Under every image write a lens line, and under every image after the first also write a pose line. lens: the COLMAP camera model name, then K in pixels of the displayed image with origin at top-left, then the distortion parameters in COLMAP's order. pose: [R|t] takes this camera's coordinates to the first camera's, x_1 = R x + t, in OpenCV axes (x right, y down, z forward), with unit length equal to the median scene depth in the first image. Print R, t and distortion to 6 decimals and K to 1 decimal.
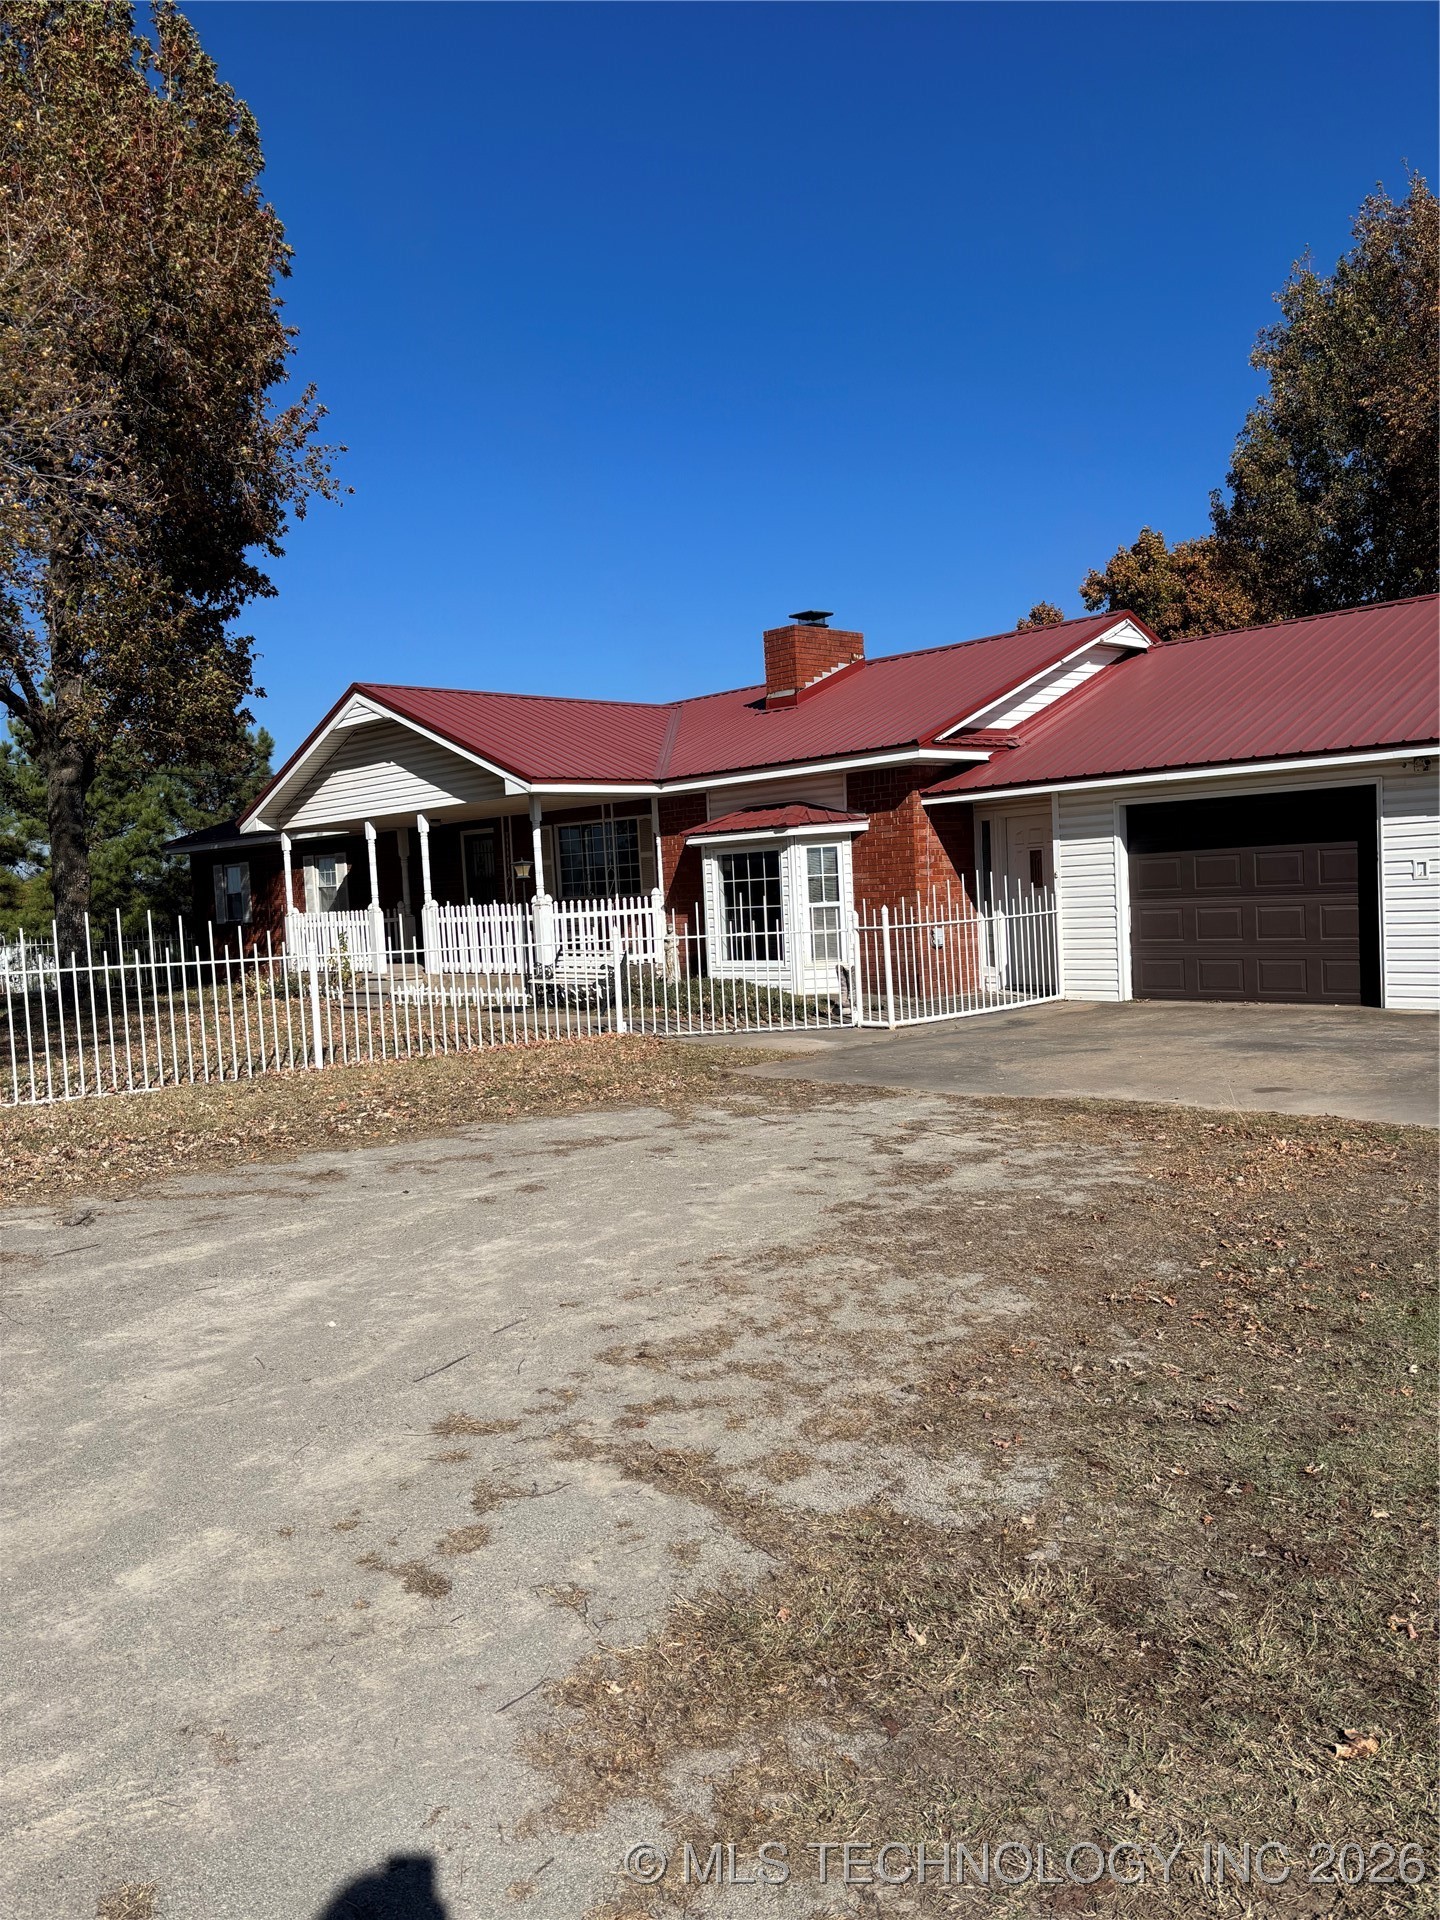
lens RADIAL K [[1455.0, 0, 707.4], [0, 1455.0, 965.1], [0, 0, 1]] dist [0.035450, -0.015534]
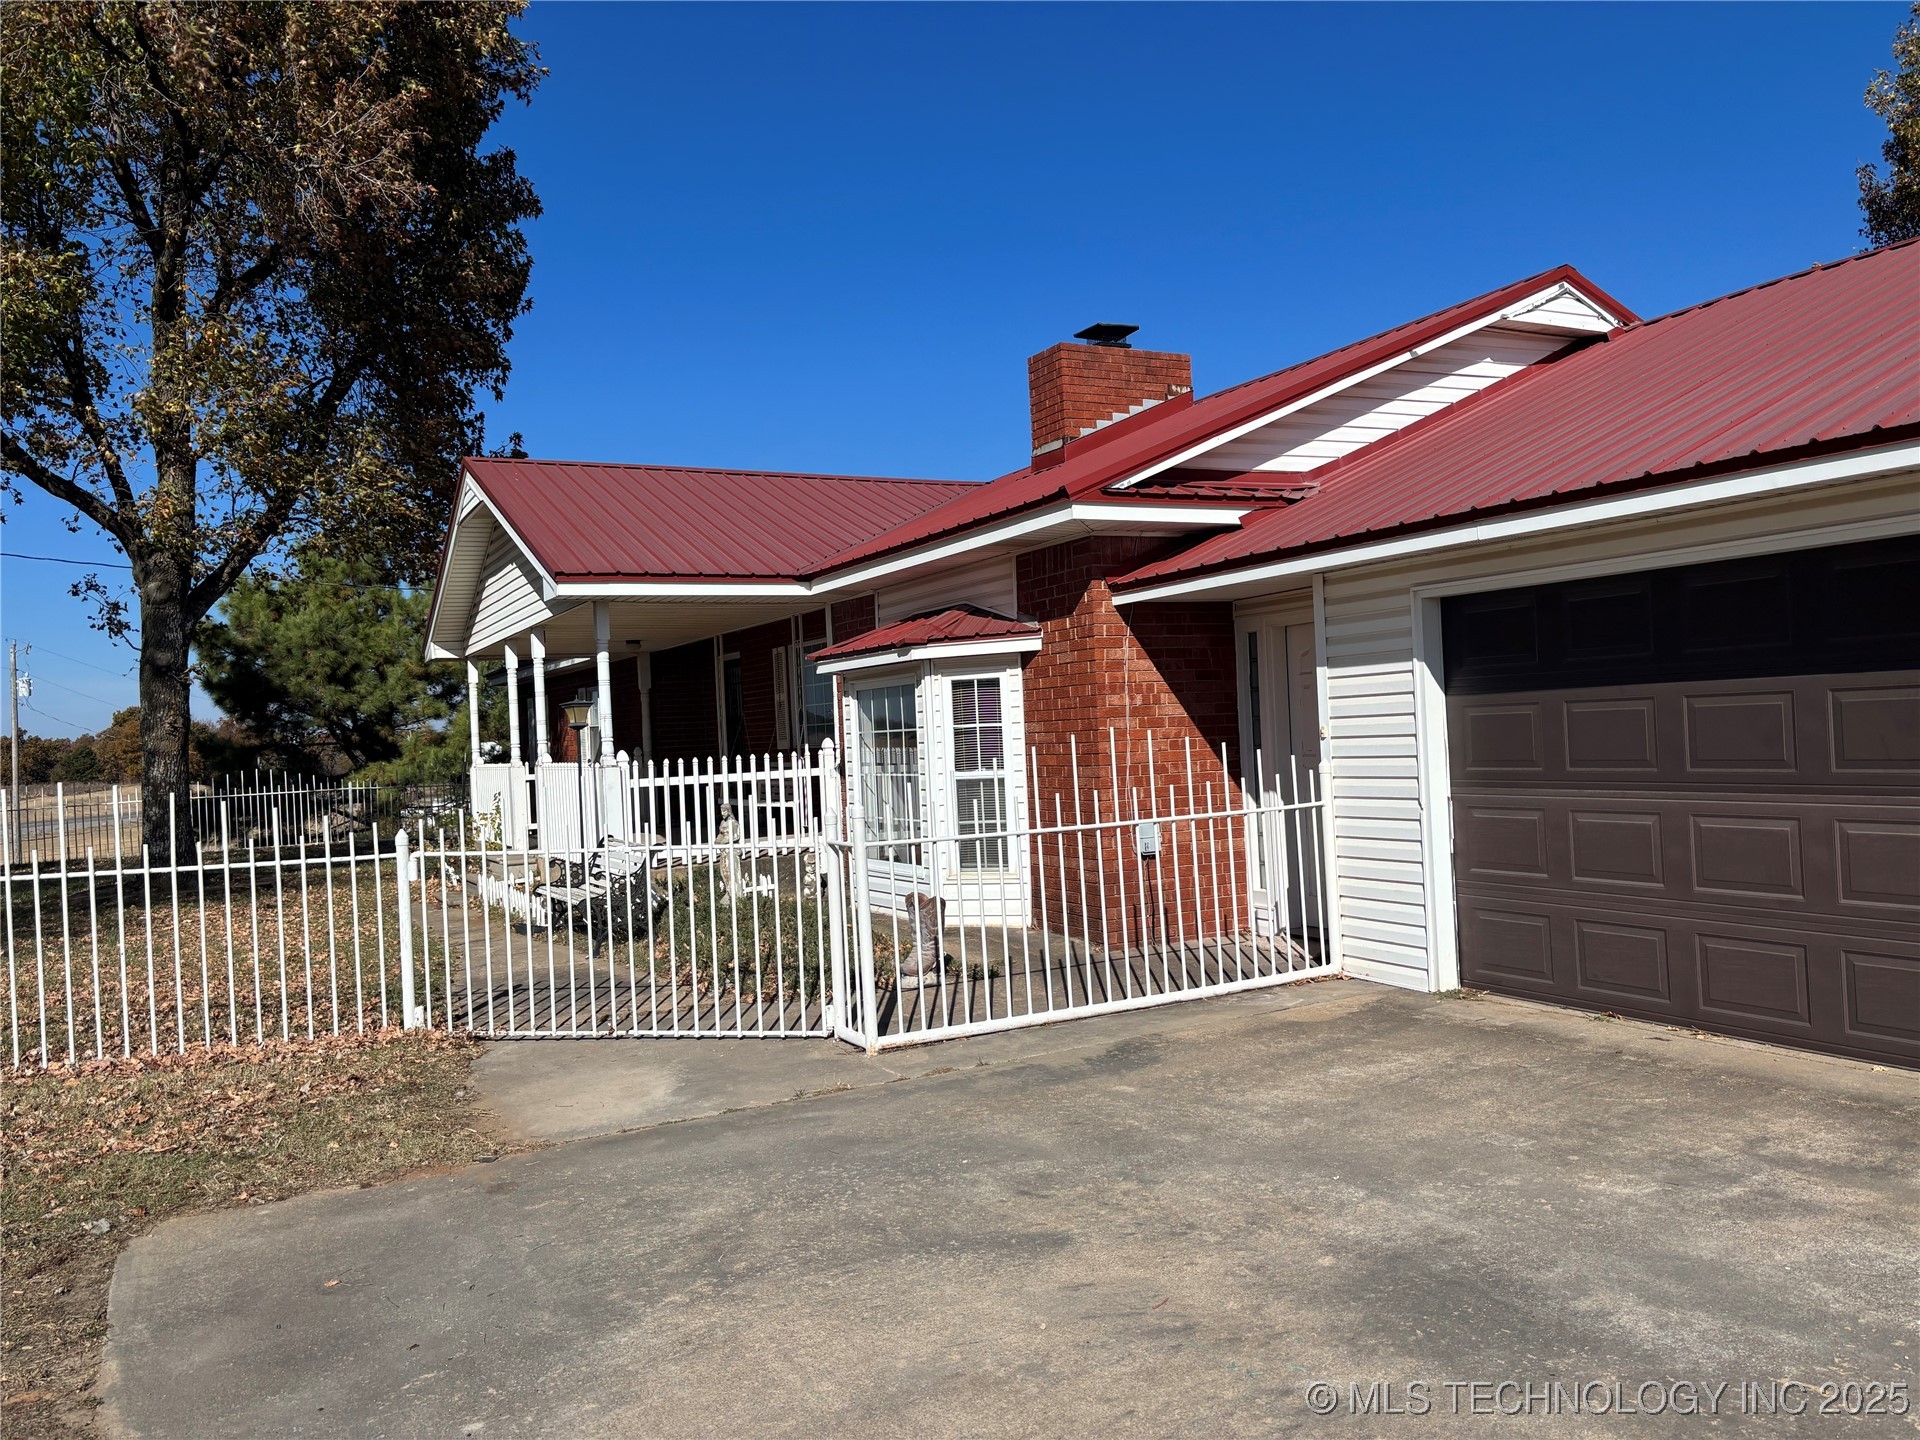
lens RADIAL K [[1455.0, 0, 972.5], [0, 1455.0, 707.2], [0, 0, 1]] dist [0.035450, -0.015534]
pose [[0.965564, 0.000492, -0.260167, 0.235657], [-0.013565, 0.998733, -0.048456, -0.040835], [0.259813, 0.050317, 0.964347, 0.428011]]
